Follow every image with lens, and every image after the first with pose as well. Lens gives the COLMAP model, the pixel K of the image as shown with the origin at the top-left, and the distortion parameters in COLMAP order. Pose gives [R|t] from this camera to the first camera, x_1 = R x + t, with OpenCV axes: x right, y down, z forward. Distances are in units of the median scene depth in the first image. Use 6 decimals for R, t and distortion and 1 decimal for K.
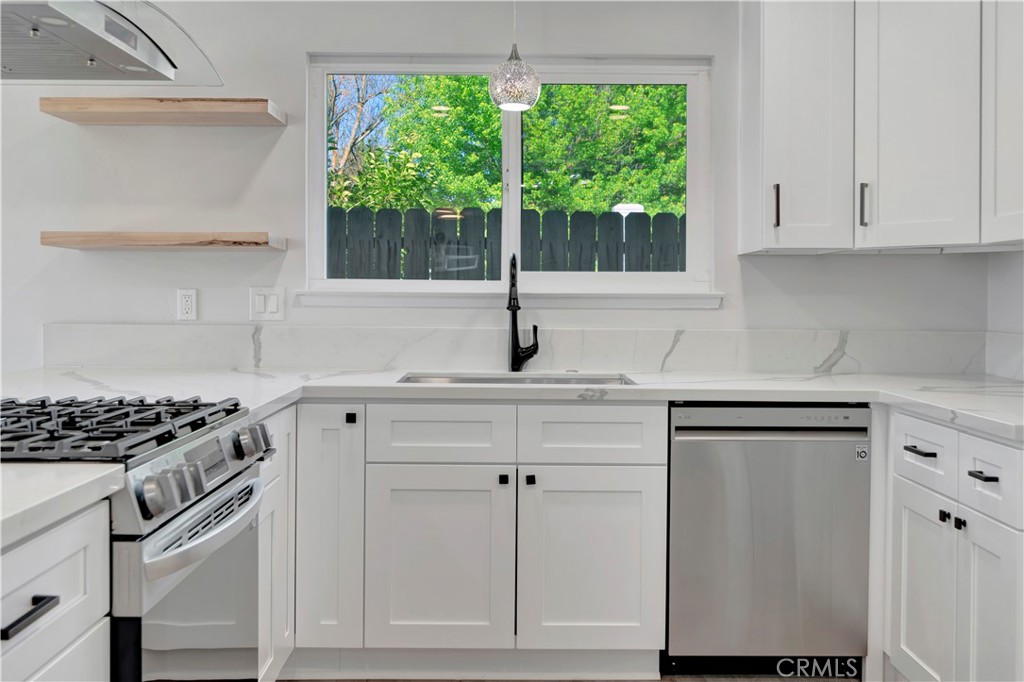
lens RADIAL K [[986.7, 0, 513.4], [0, 986.7, 313.5], [0, 0, 1]] dist [-0.009754, -0.007043]
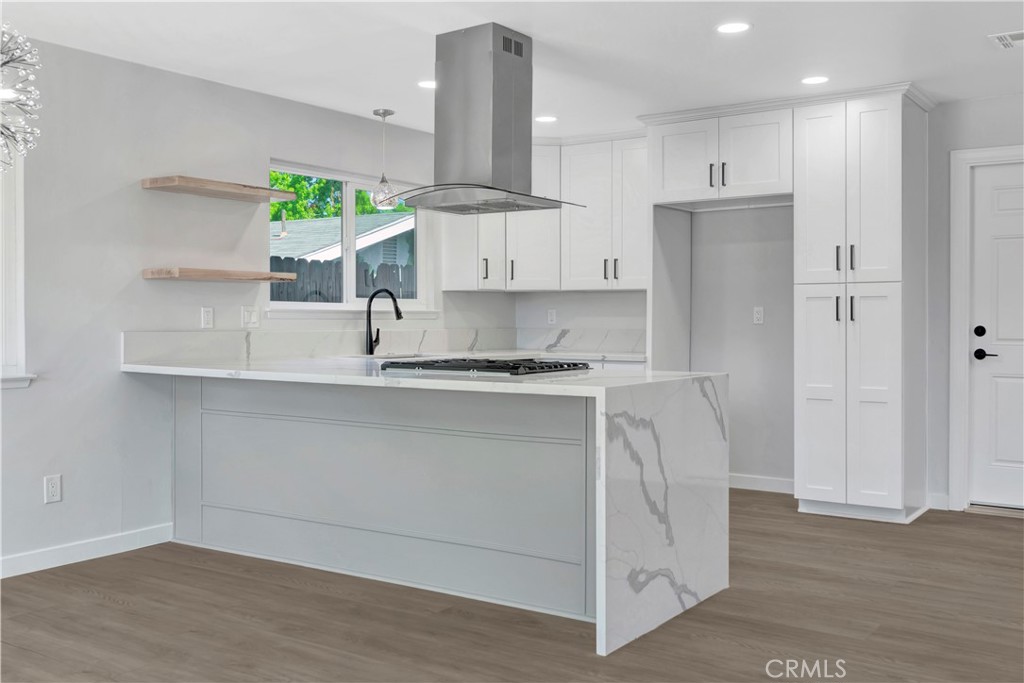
lens RADIAL K [[986.7, 0, 513.4], [0, 986.7, 314.0], [0, 0, 1]] dist [-0.009754, -0.007043]
pose [[0.573829, -0.001778, 0.818973, -1.364341], [0.014899, 0.999855, -0.008268, 0.004379], [-0.818840, 0.016946, 0.573772, -0.236603]]
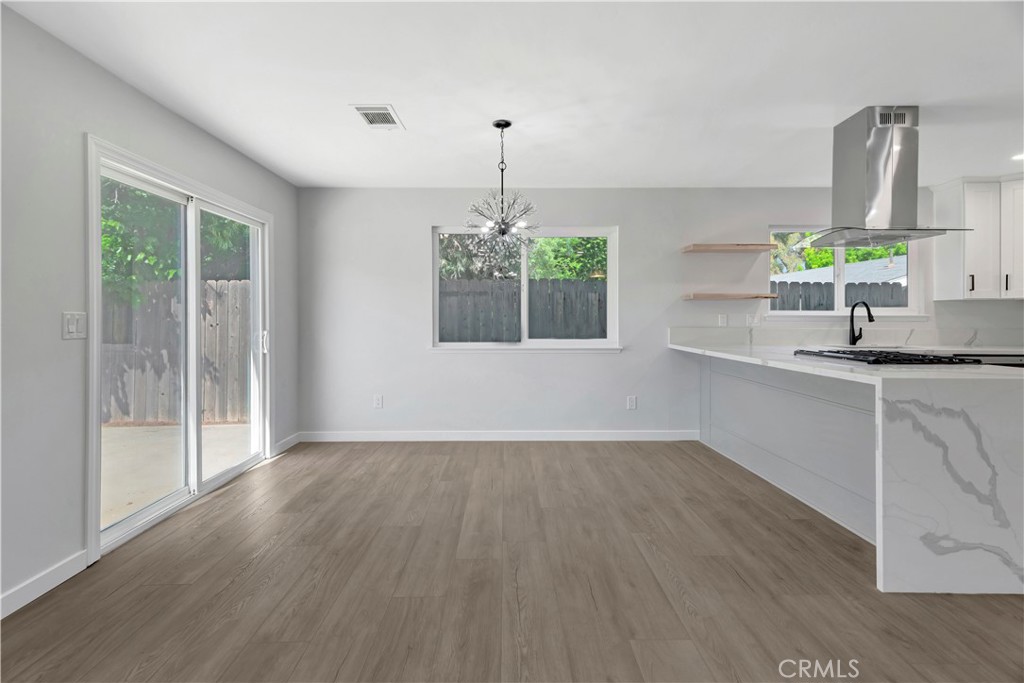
lens RADIAL K [[506.1, 0, 508.8], [0, 506.1, 322.0], [0, 0, 1]] dist [0.012431, 0.000232]
pose [[0.999989, -0.004508, -0.001463, -0.965838], [0.004496, 0.999952, -0.008669, 0.004571], [0.001502, 0.008663, 0.999961, -0.386147]]
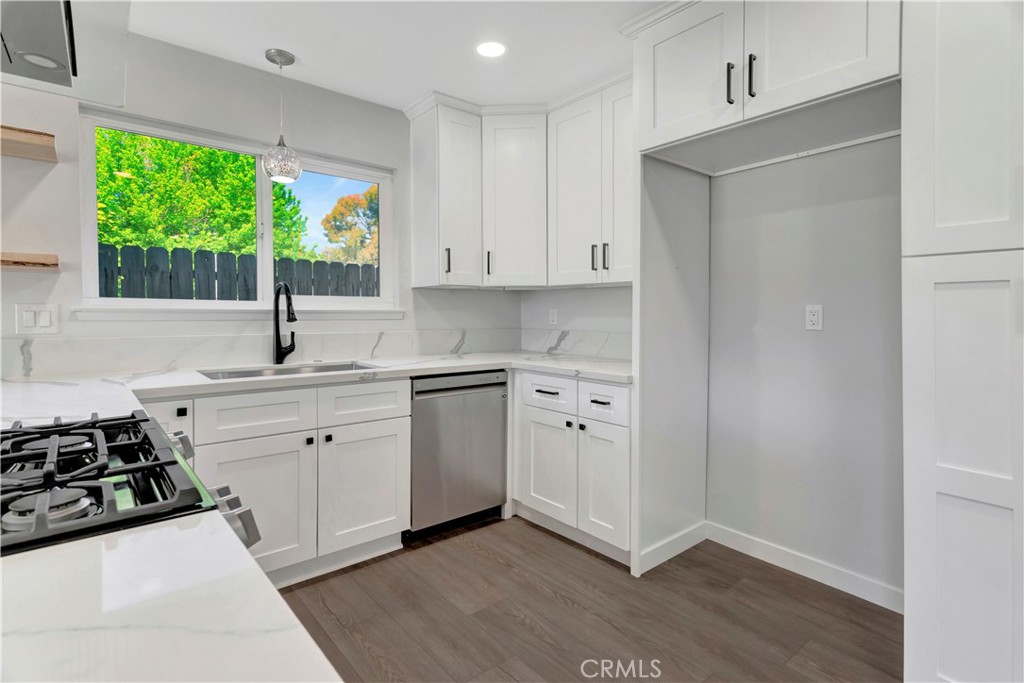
lens RADIAL K [[506.1, 0, 508.8], [0, 506.1, 322.0], [0, 0, 1]] dist [0.012431, 0.000232]
pose [[0.774067, -0.014951, 0.632927, -0.216701], [0.011455, 0.999888, 0.009609, -0.006253], [-0.633000, -0.000188, 0.774152, 0.222141]]
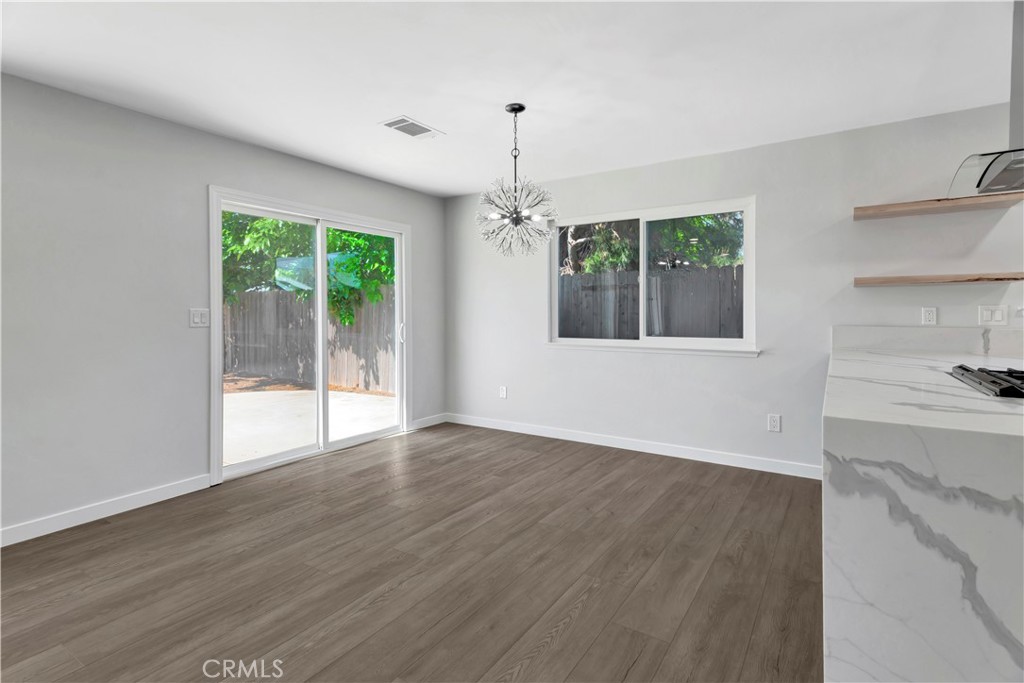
lens RADIAL K [[502.8, 0, 512.7], [0, 502.8, 315.7], [0, 0, 1]] dist [0.018318, 0.000103]
pose [[0.832355, -0.002083, -0.554239, -0.477296], [-0.004165, 0.999941, -0.010014, 0.002523], [0.554227, 0.010644, 0.832297, -0.179401]]
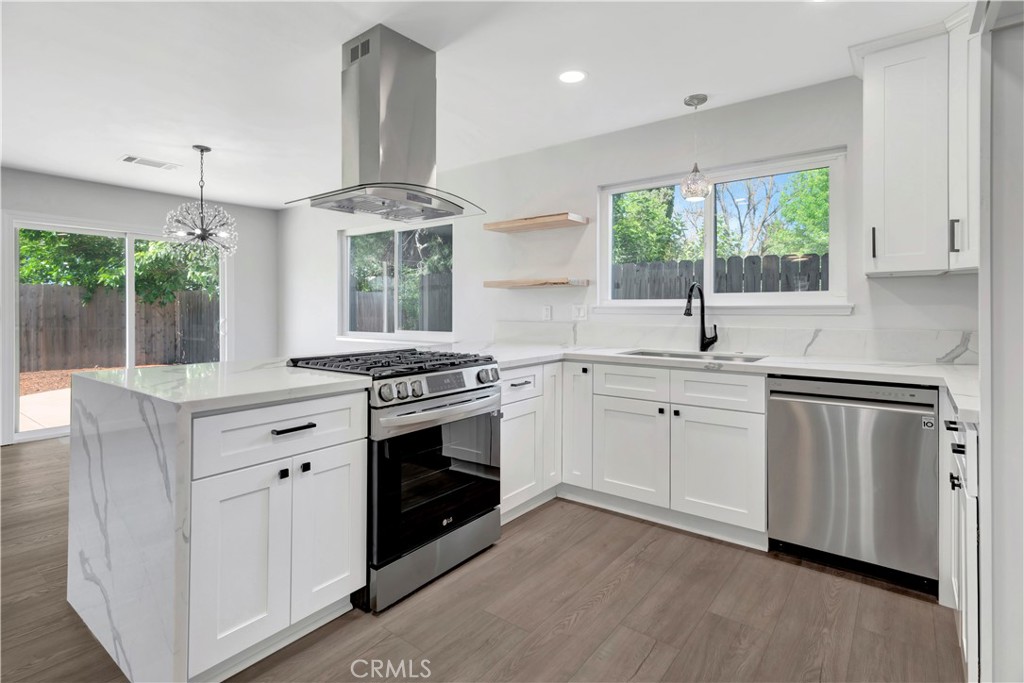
lens RADIAL K [[510.5, 0, 506.3], [0, 510.5, 300.6], [0, 0, 1]] dist [0.017324, -0.000058]
pose [[0.786850, -0.017815, -0.616887, 0.297488], [-0.003670, 0.999431, -0.033543, 0.001567], [0.617133, 0.028657, 0.786337, 0.087630]]
